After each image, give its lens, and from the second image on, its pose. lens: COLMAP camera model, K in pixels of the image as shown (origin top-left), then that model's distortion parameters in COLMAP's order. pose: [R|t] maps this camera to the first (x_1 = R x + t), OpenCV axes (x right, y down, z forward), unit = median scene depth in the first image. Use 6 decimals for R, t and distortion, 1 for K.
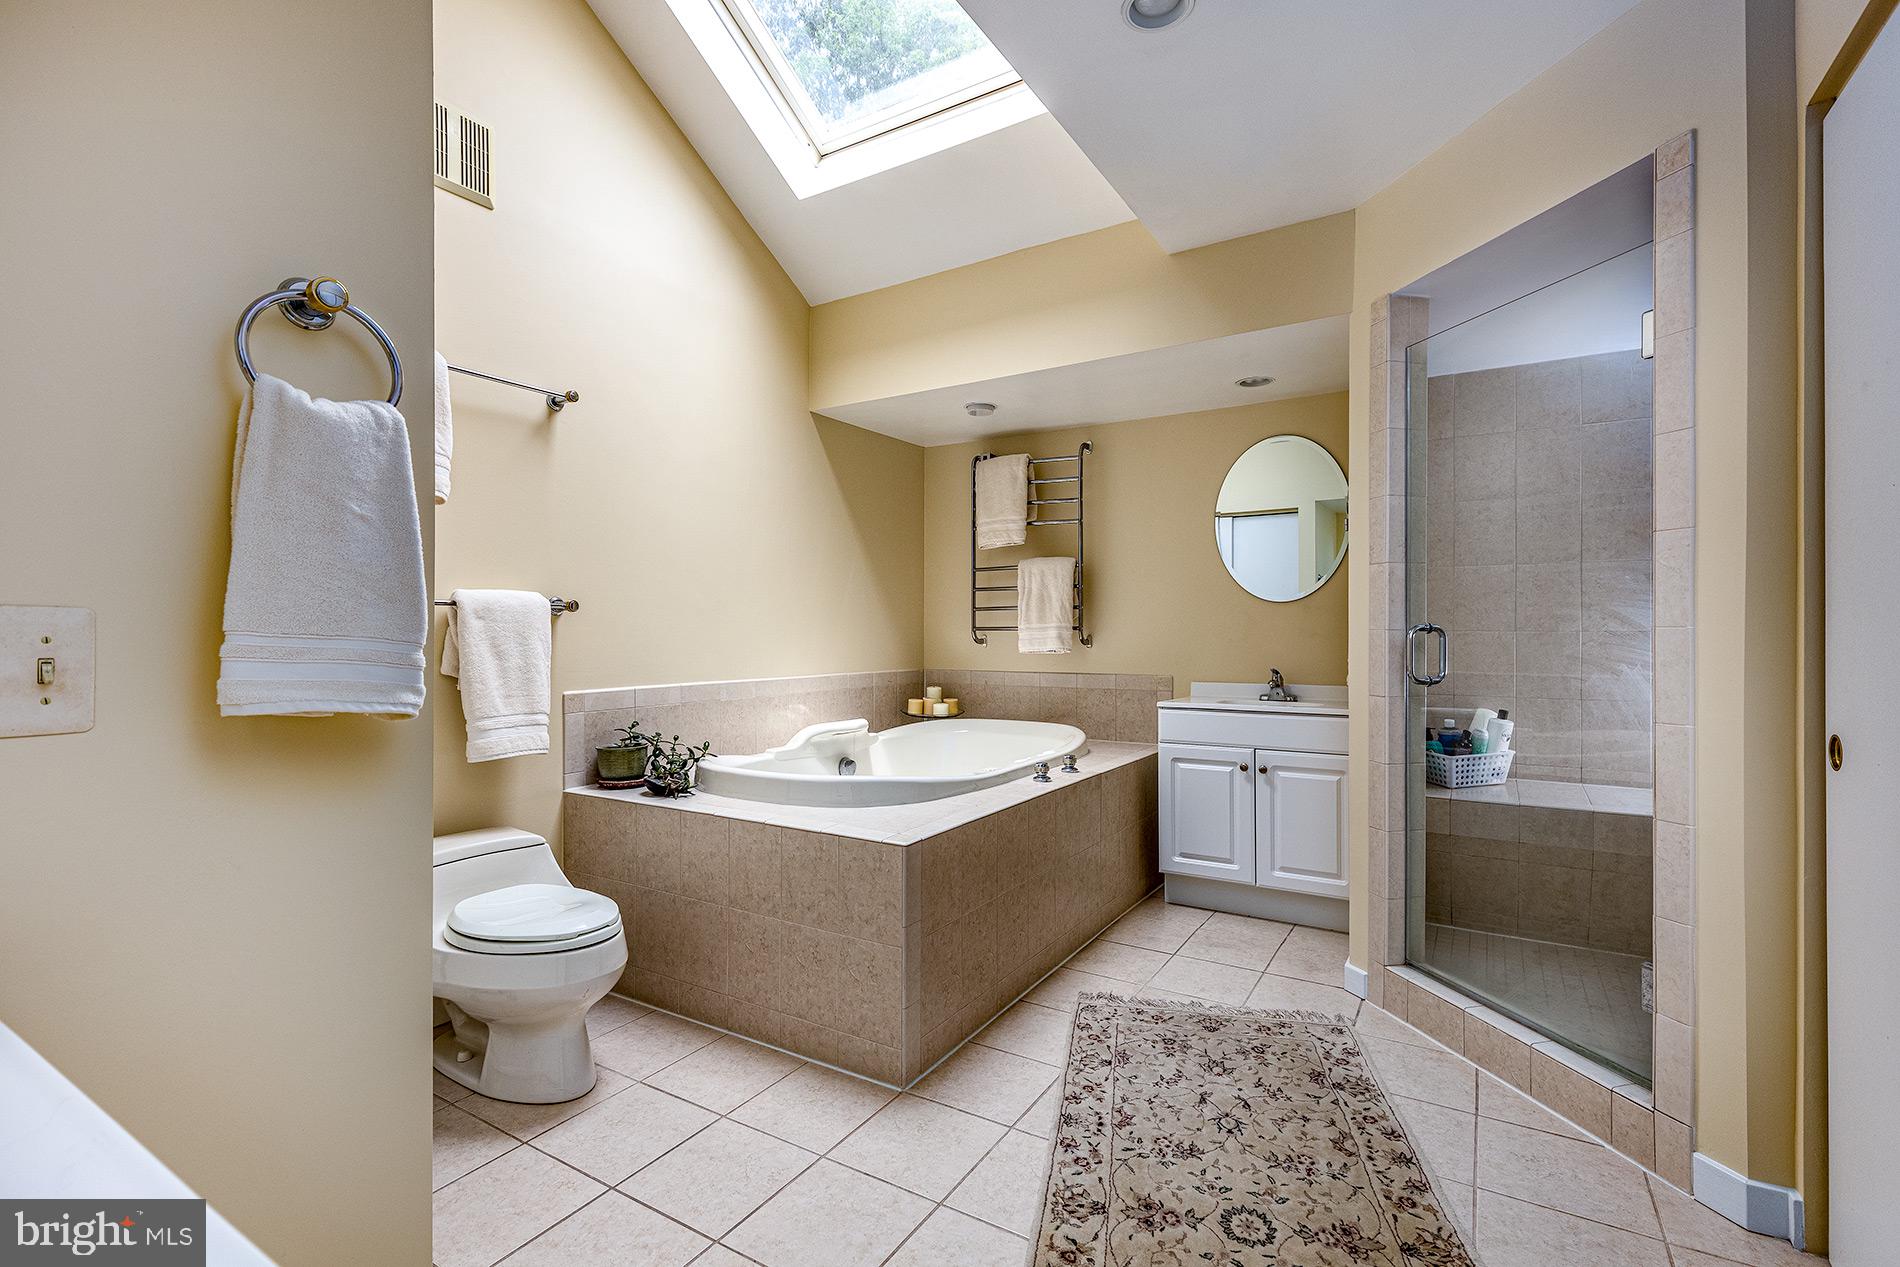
lens RADIAL K [[871.7, 0, 913.4], [0, 871.7, 623.7], [0, 0, 1]] dist [-0.000170, 0.000711]
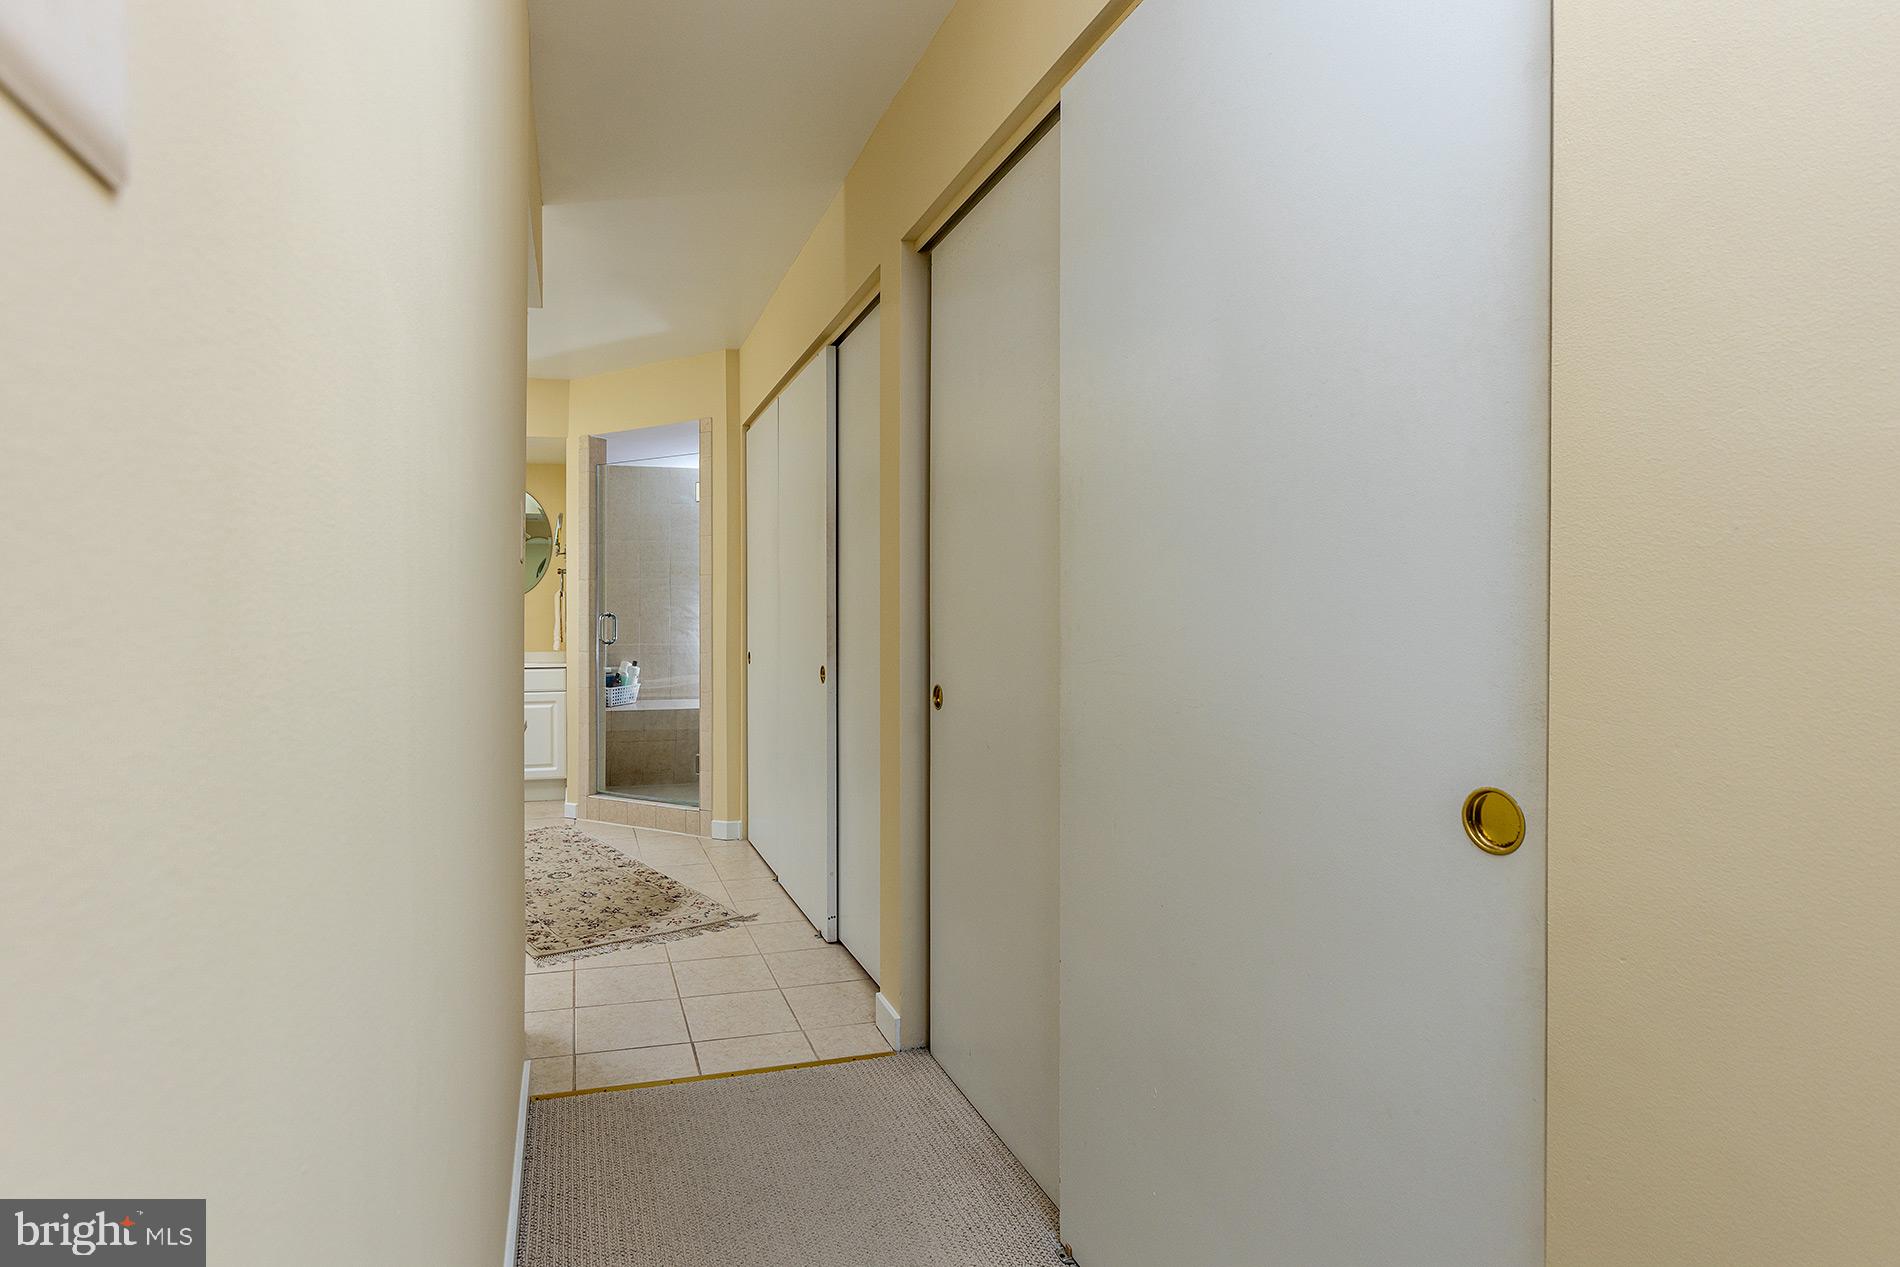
lens RADIAL K [[871.7, 0, 913.4], [0, 871.7, 623.7], [0, 0, 1]] dist [-0.000170, 0.000711]
pose [[0.590878, -0.006508, 0.806735, -0.473479], [-0.003378, 0.999939, 0.010541, 0.001834], [-0.806754, -0.008953, 0.590820, -0.571162]]
